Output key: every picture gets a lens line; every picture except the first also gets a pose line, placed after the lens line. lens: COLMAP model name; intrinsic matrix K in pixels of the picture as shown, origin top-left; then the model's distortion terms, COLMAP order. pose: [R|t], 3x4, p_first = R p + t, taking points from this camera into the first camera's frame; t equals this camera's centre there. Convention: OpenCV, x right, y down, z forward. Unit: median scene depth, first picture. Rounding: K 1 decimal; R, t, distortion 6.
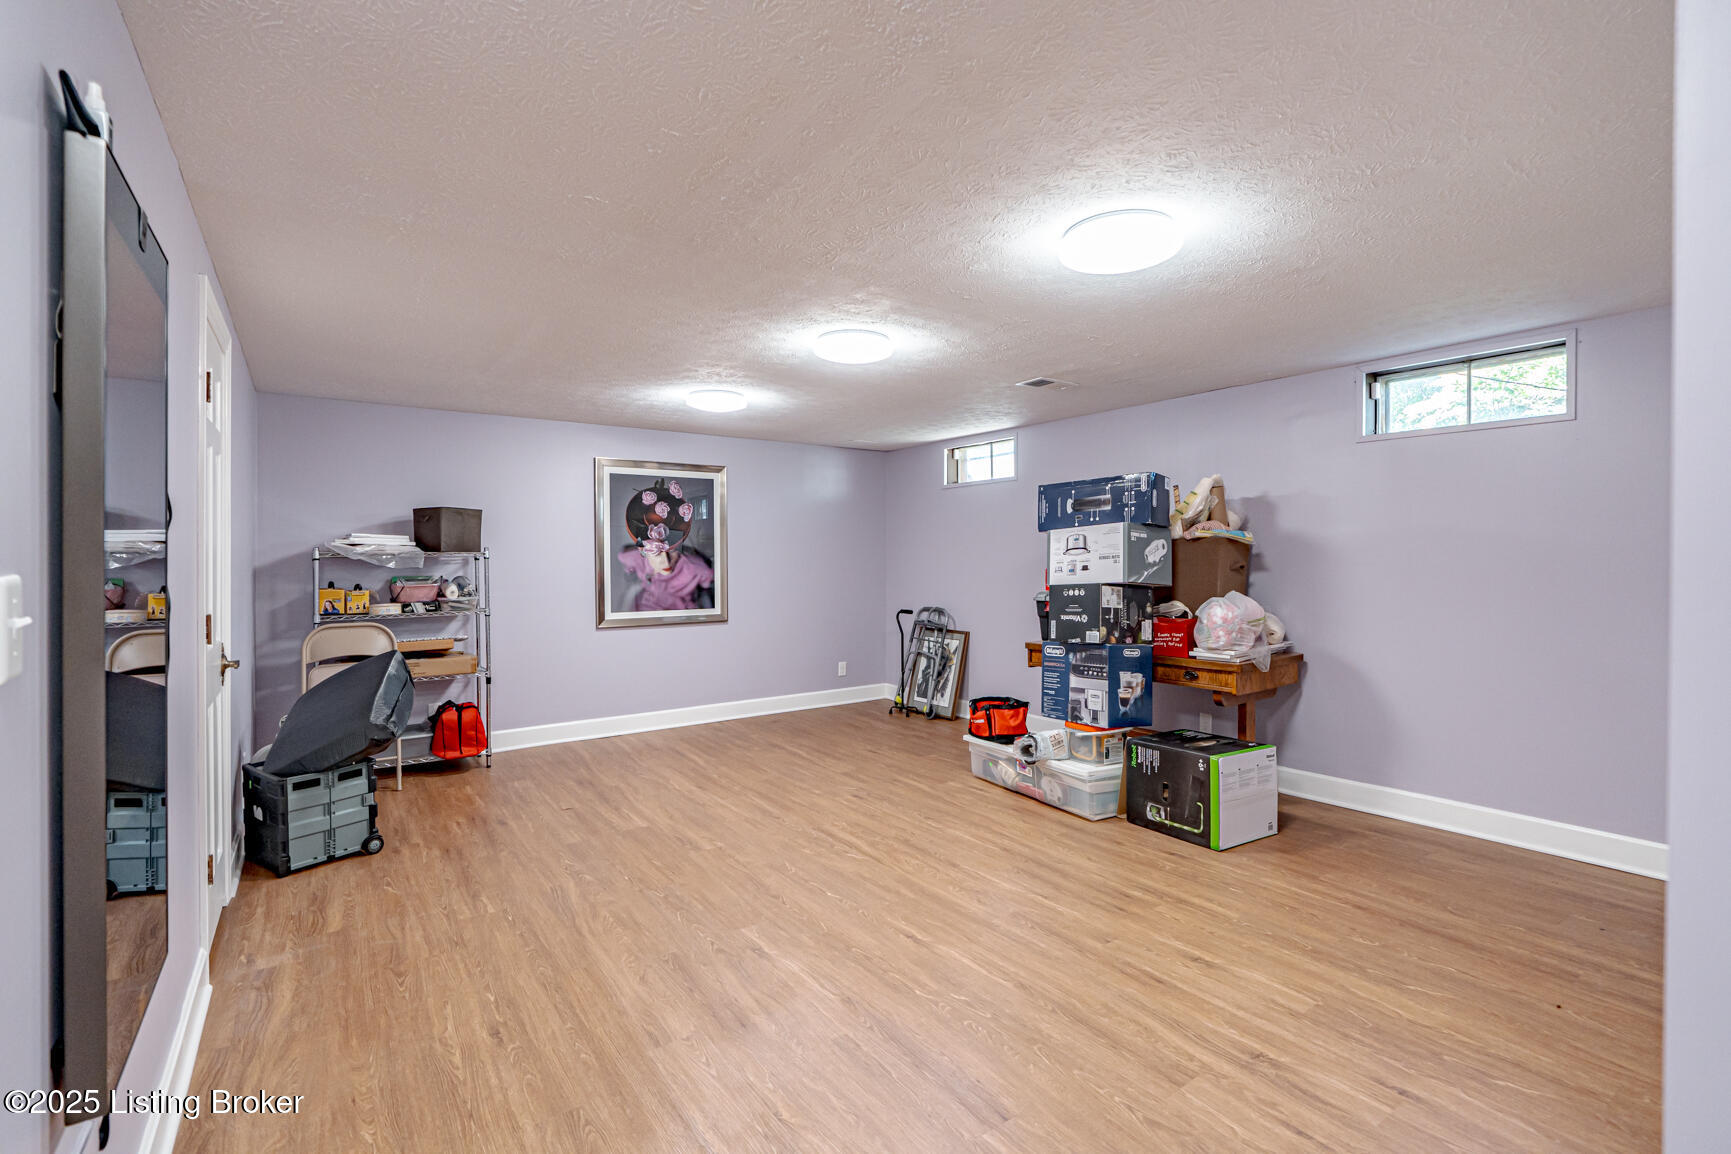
lens RADIAL K [[785.6, 0, 863.6], [0, 785.6, 566.9], [0, 0, 1]] dist [0.000913, 0.000120]
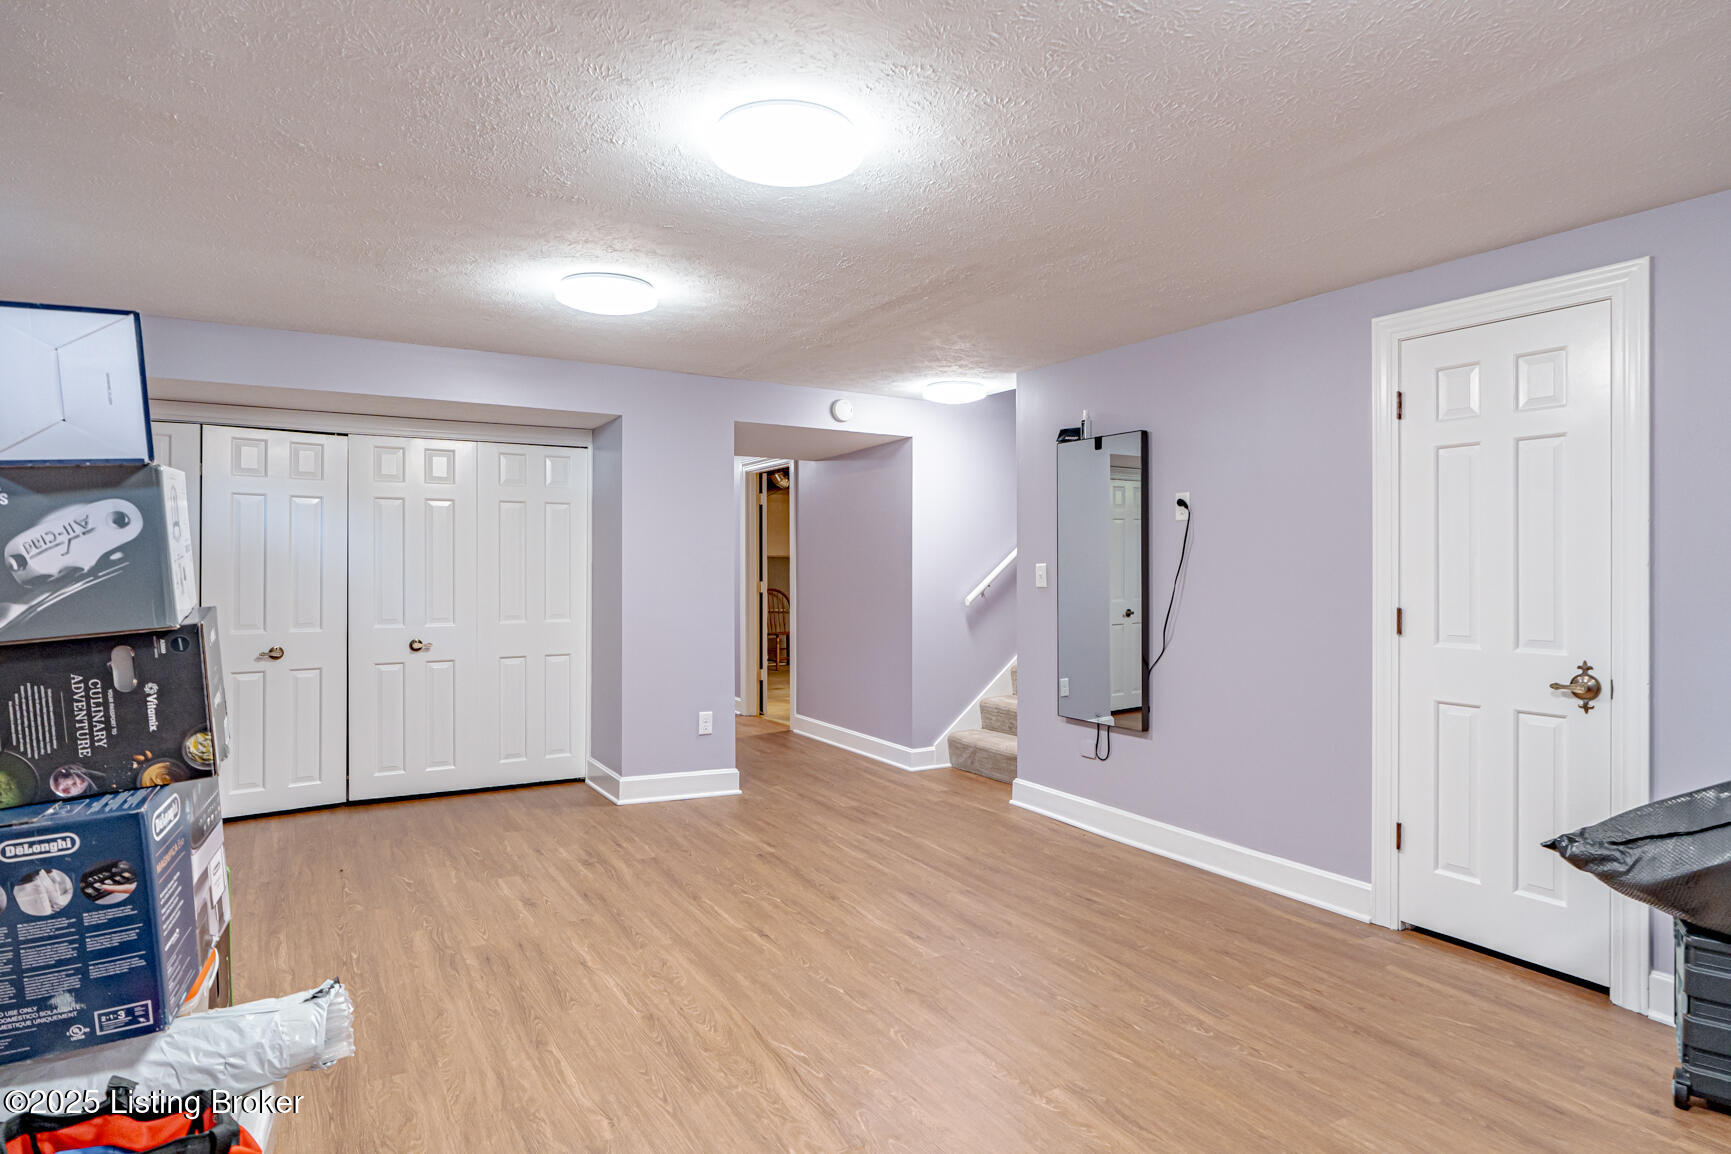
lens RADIAL K [[929.5, 0, 863.0], [0, 929.5, 571.0], [0, 0, 1]] dist [0.000215, -0.000024]
pose [[-0.998236, -0.001557, 0.059352, -0.127618], [-0.000543, 0.999854, 0.017098, -0.012733], [-0.059370, 0.017036, -0.998091, 2.040663]]
